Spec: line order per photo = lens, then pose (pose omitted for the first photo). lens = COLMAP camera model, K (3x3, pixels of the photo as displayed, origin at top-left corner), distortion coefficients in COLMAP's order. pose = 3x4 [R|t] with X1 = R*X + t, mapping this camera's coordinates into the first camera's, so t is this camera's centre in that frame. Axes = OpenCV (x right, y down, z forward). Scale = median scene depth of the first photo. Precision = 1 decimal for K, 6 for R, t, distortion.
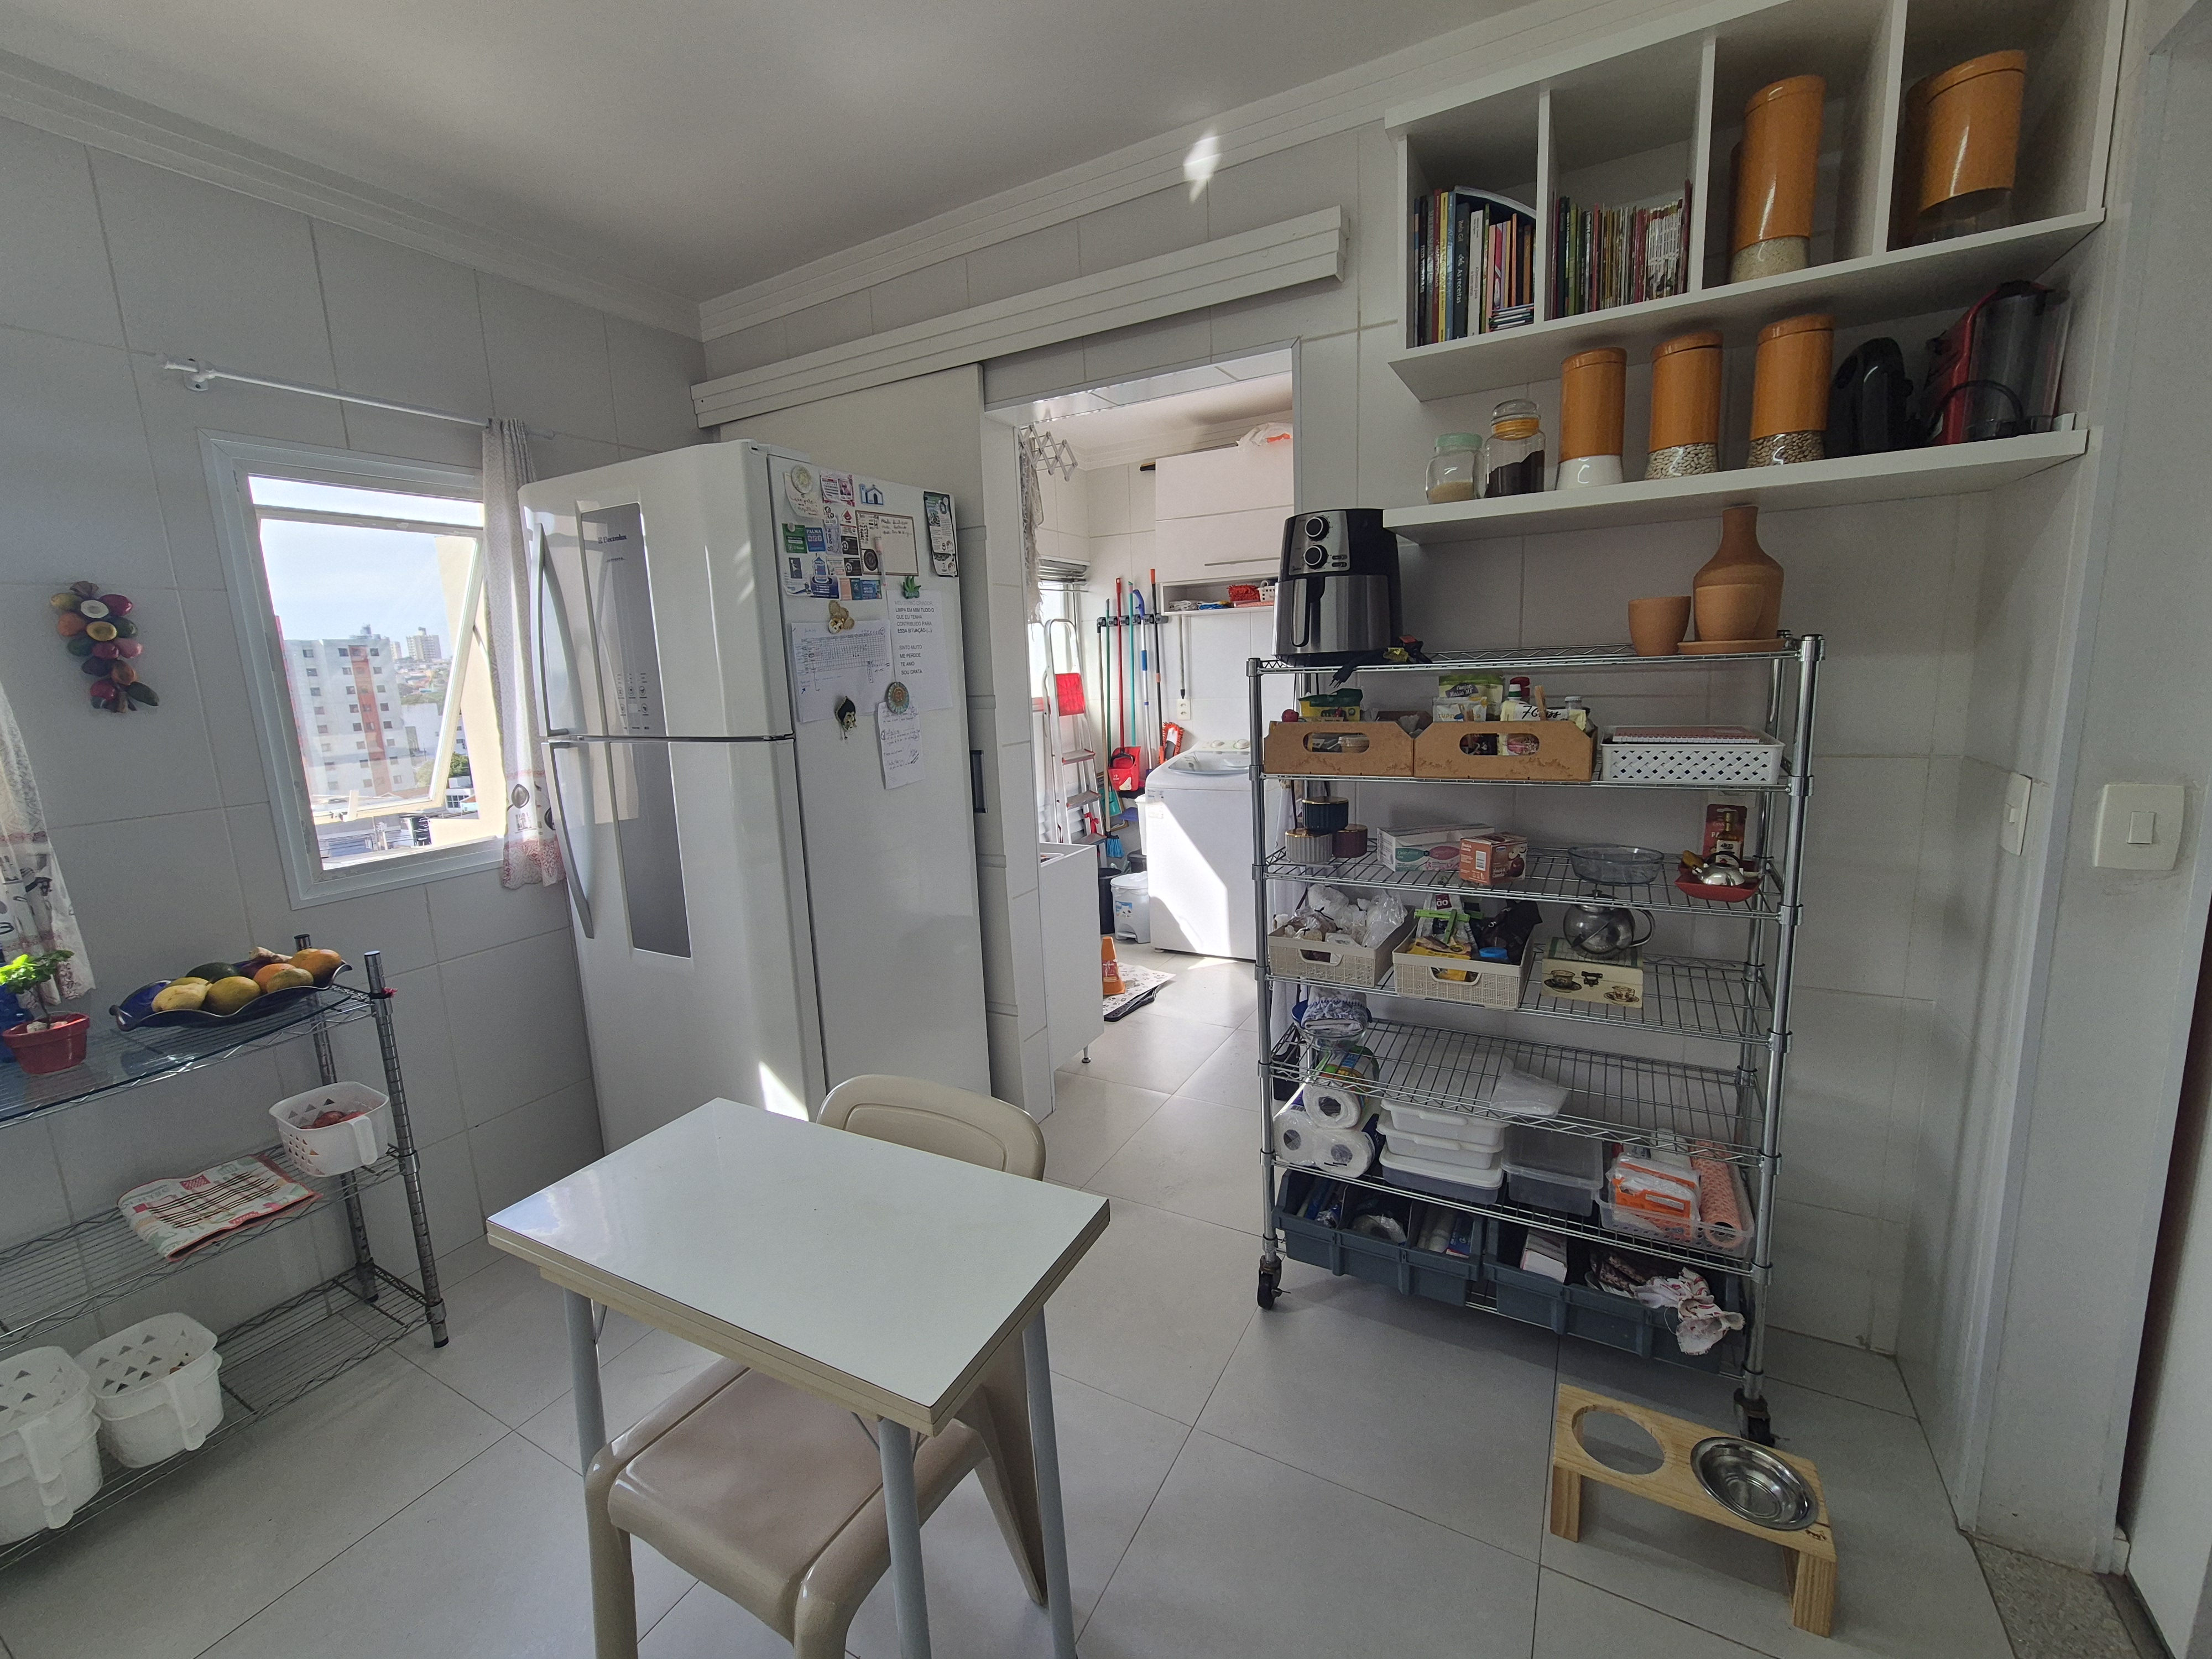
lens RADIAL K [[910.5, 0, 1109.2], [0, 910.5, 810.4], [0, 0, 1]] dist [0.000575, -0.000124]
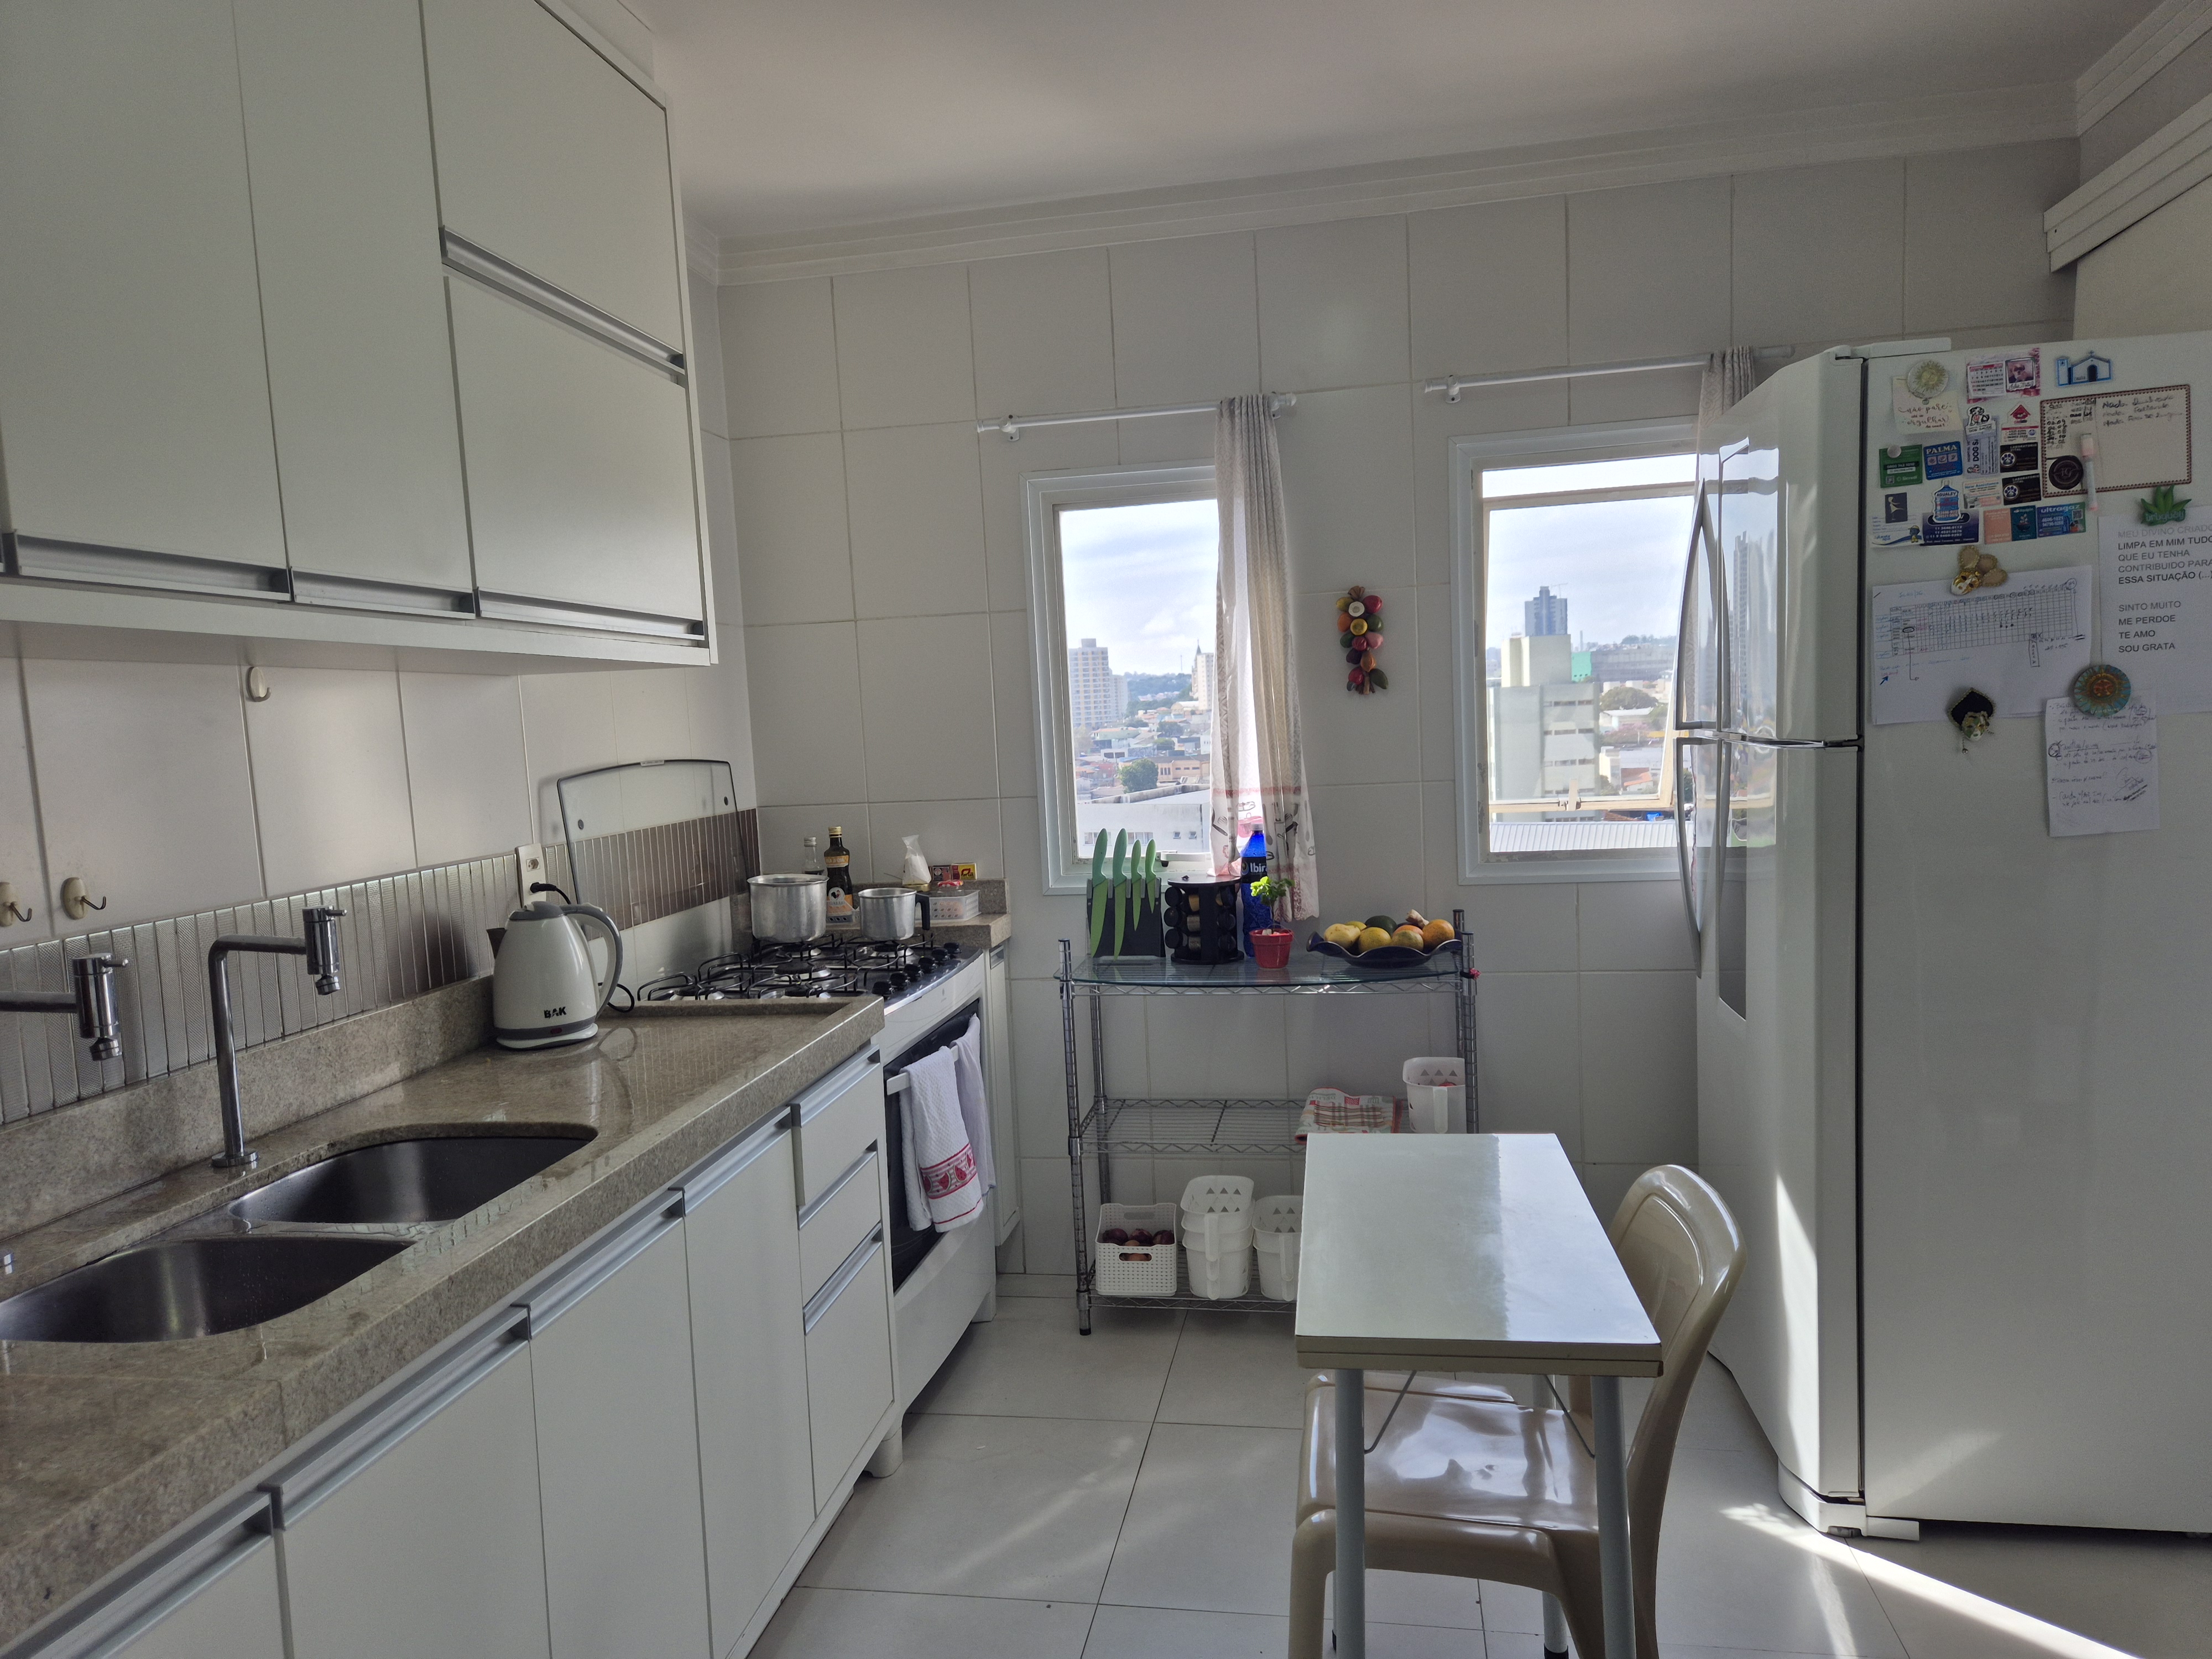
lens RADIAL K [[1482.4, 0, 1110.1], [0, 1482.4, 847.5], [0, 0, 1]] dist [0.092182, -0.087503]
pose [[0.317235, 0.117702, -0.941014, 0.548236], [-0.121736, 0.989113, 0.082679, -0.024493], [0.940501, 0.088326, 0.328110, 0.054019]]
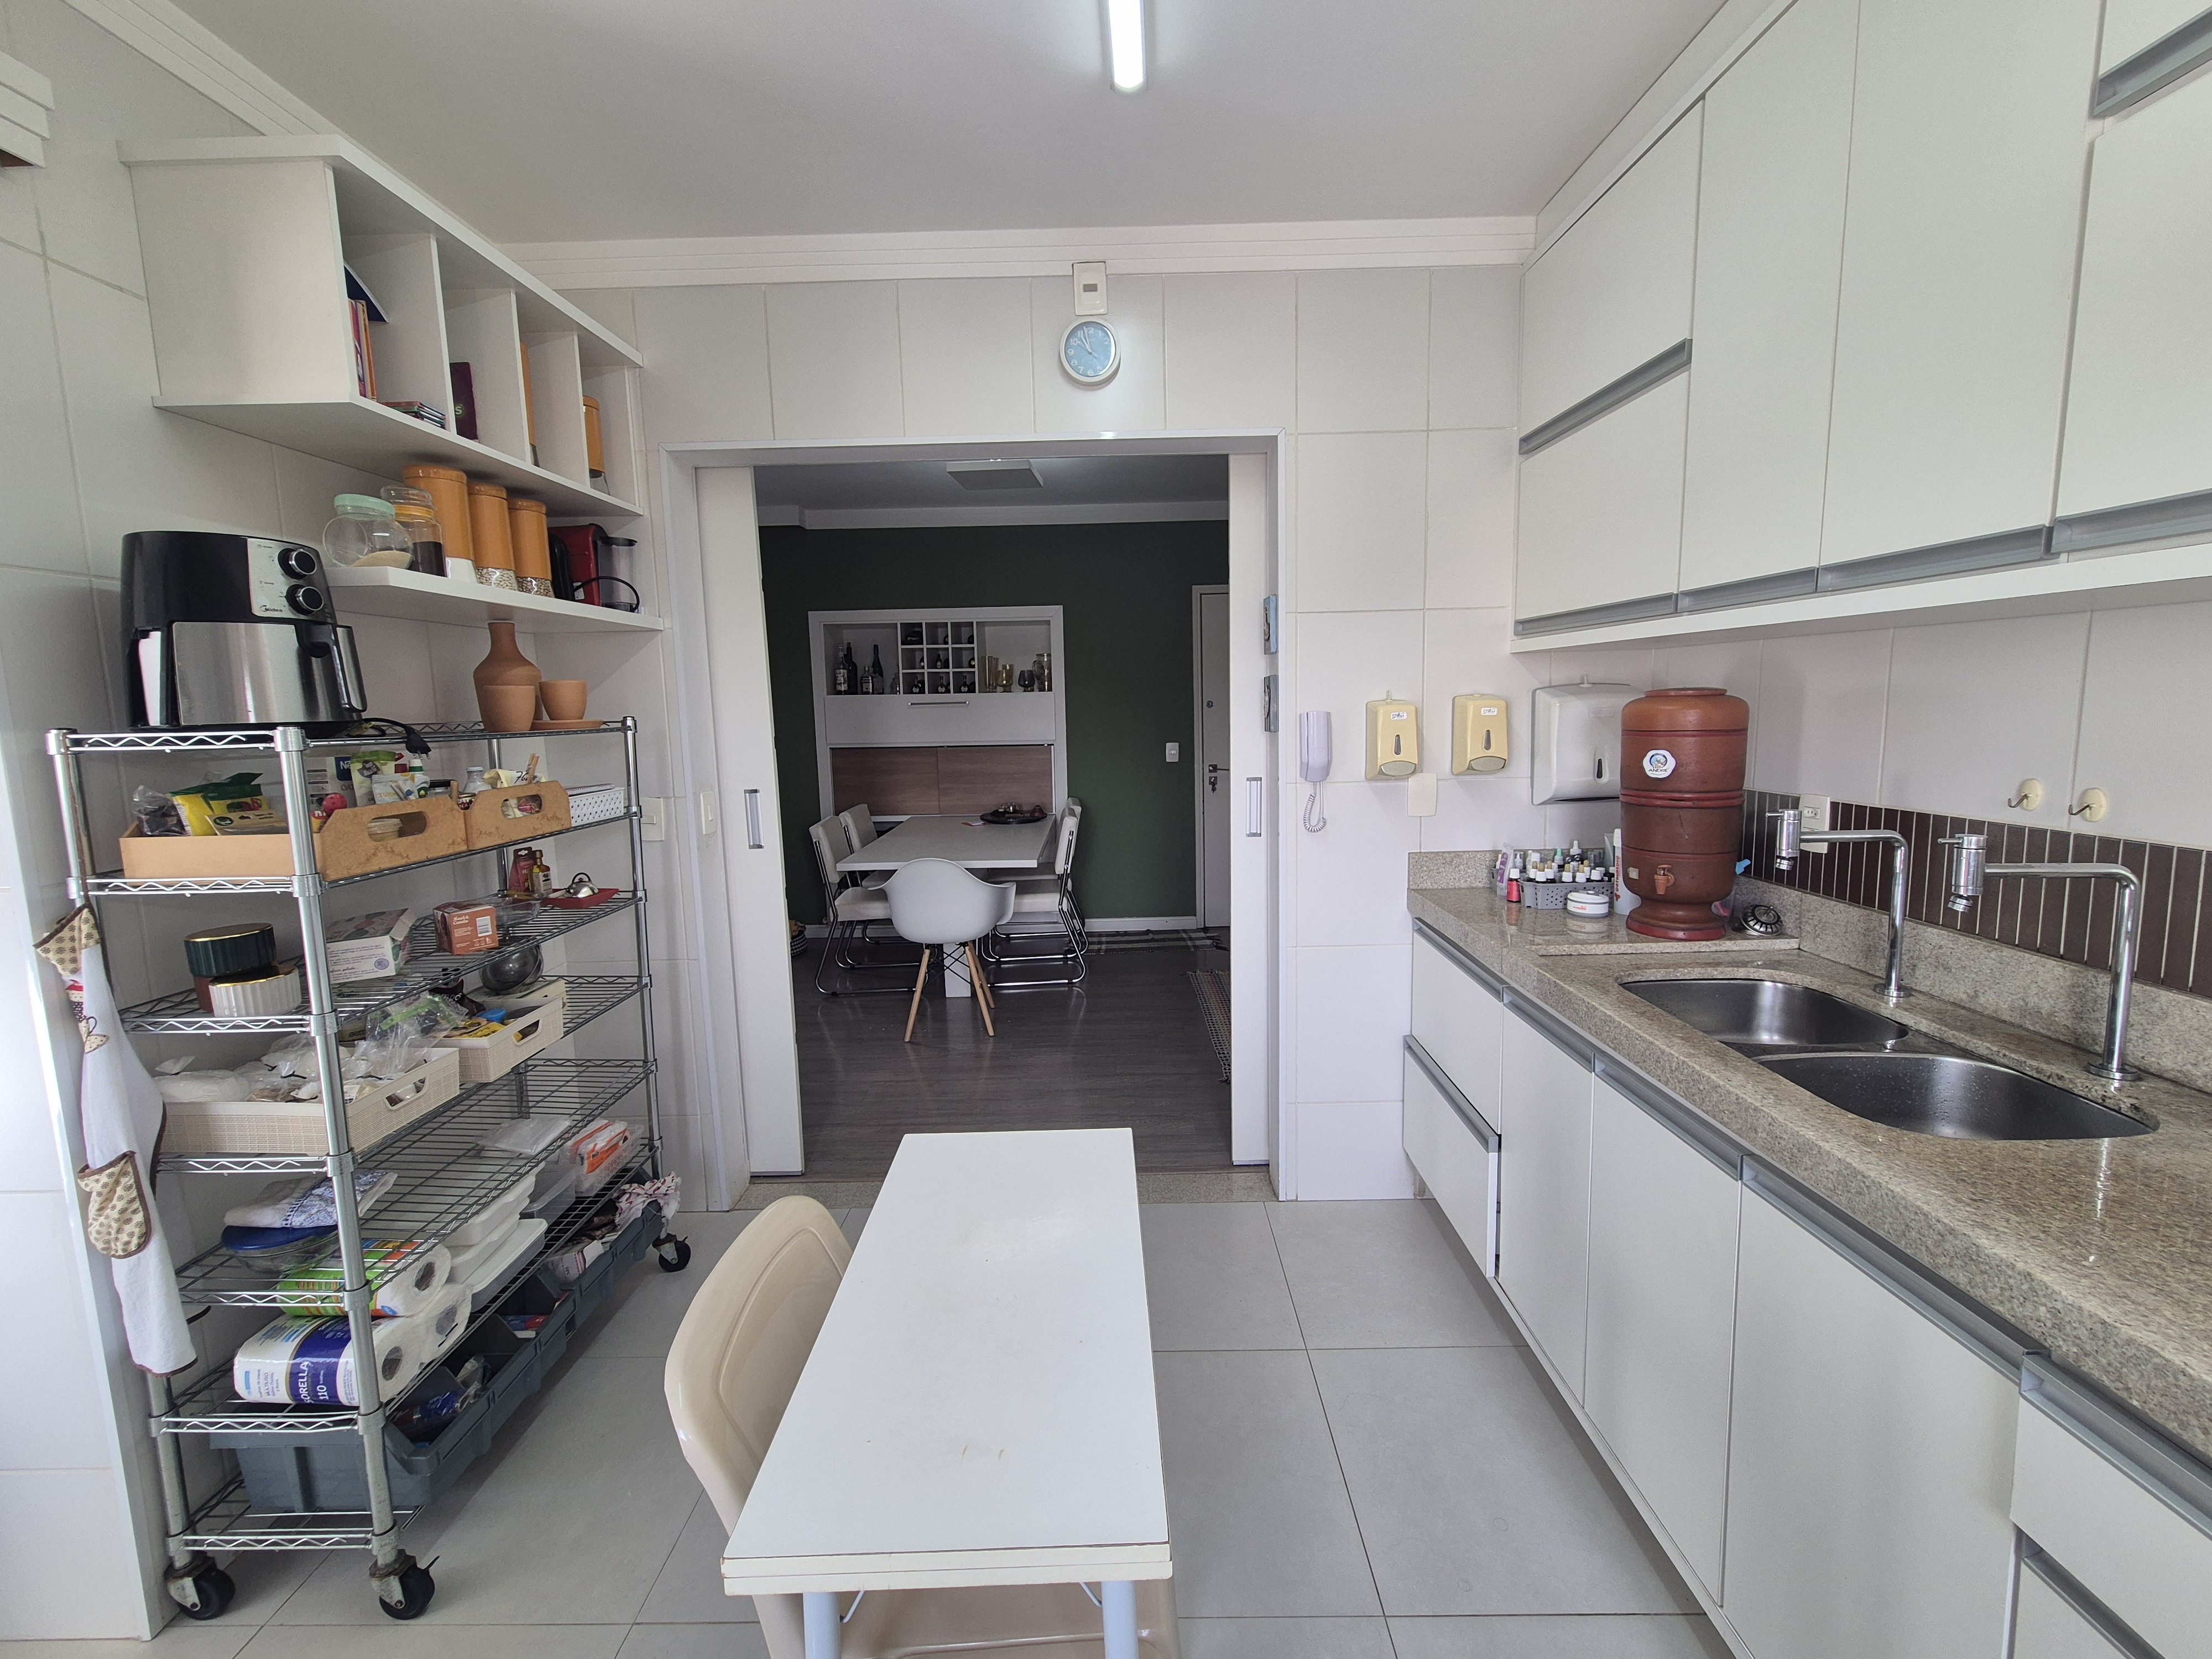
lens RADIAL K [[908.3, 0, 1107.4], [0, 908.3, 813.0], [0, 0, 1]] dist [0.000131, -0.000168]
pose [[-0.469000, -0.050940, 0.881728, -0.648014], [0.187834, 0.969743, 0.155936, -0.076509], [-0.862993, 0.238752, -0.445241, 0.653508]]
